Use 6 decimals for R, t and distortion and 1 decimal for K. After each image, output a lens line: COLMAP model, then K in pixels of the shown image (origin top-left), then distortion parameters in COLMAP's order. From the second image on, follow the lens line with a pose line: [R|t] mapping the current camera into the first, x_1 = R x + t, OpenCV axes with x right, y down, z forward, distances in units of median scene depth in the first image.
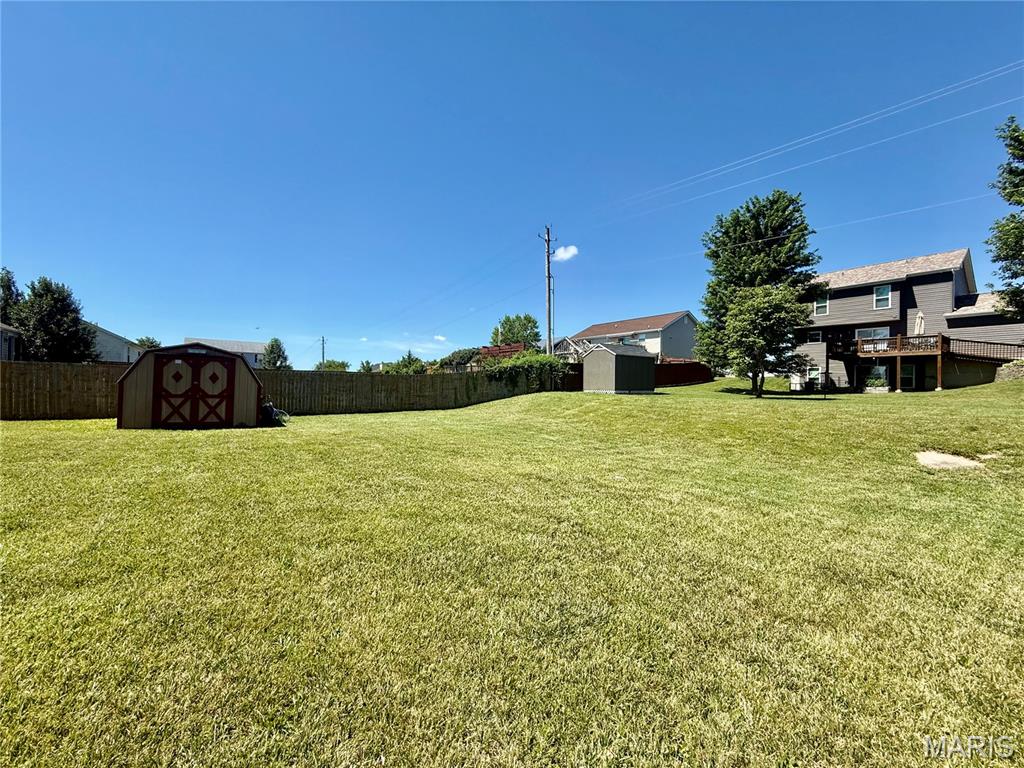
lens RADIAL K [[407.4, 0, 511.5], [0, 407.4, 382.4], [0, 0, 1]] dist [0.000322, 0.000494]
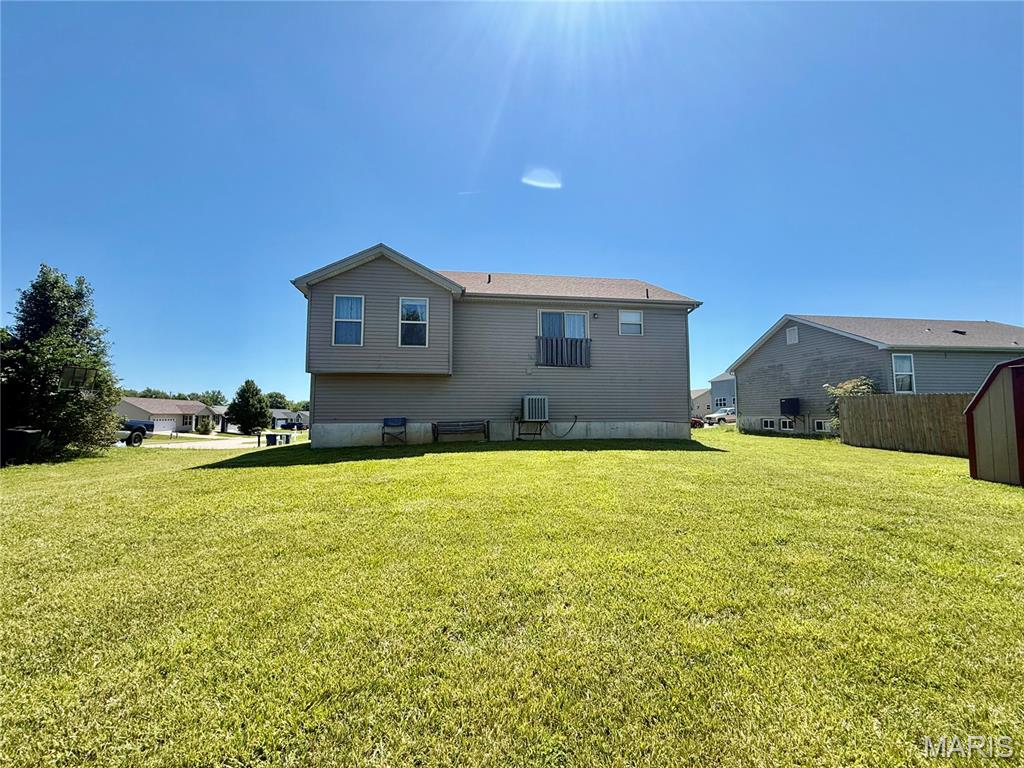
lens RADIAL K [[407.4, 0, 510.6], [0, 407.4, 383.3], [0, 0, 1]] dist [0.000322, 0.000494]
pose [[-0.550761, -0.091523, -0.829630, 0.095266], [-0.005765, 0.994363, -0.105869, 0.025368], [0.834643, -0.053525, -0.548184, 0.655052]]
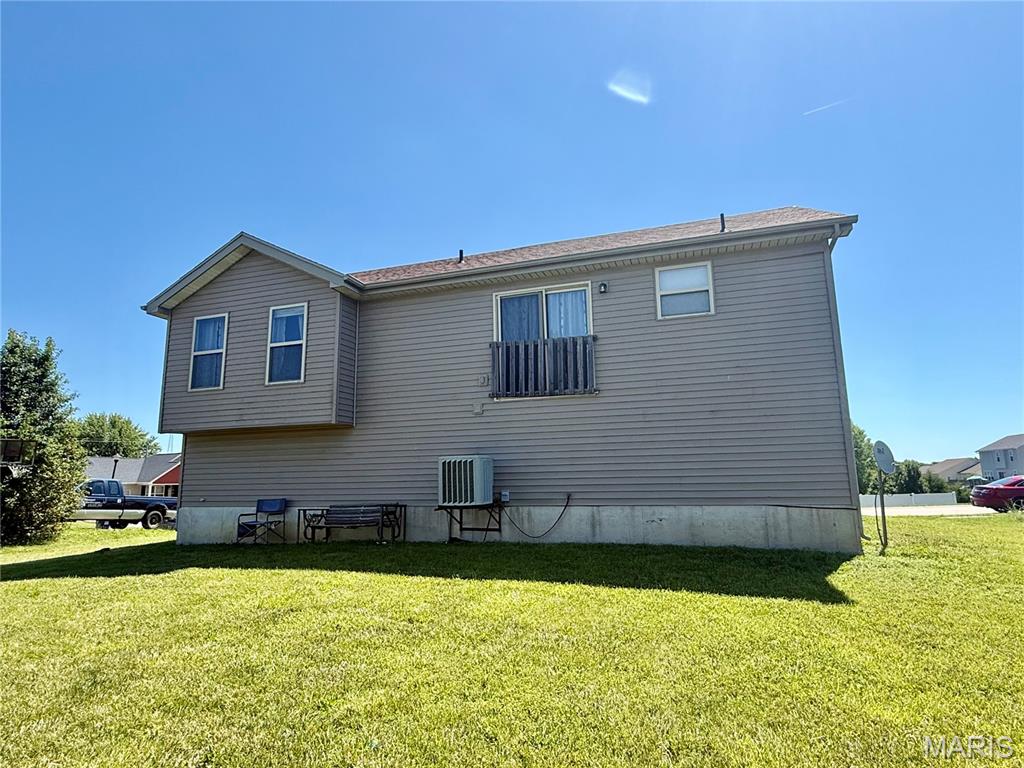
lens RADIAL K [[580.6, 0, 507.1], [0, 580.6, 382.8], [0, 0, 1]] dist [0.001606, 0.001729]
pose [[-0.870687, -0.098479, -0.481878, -0.529451], [-0.005655, 0.981689, -0.190406, -0.005234], [0.491806, -0.163059, -0.855300, 0.856202]]
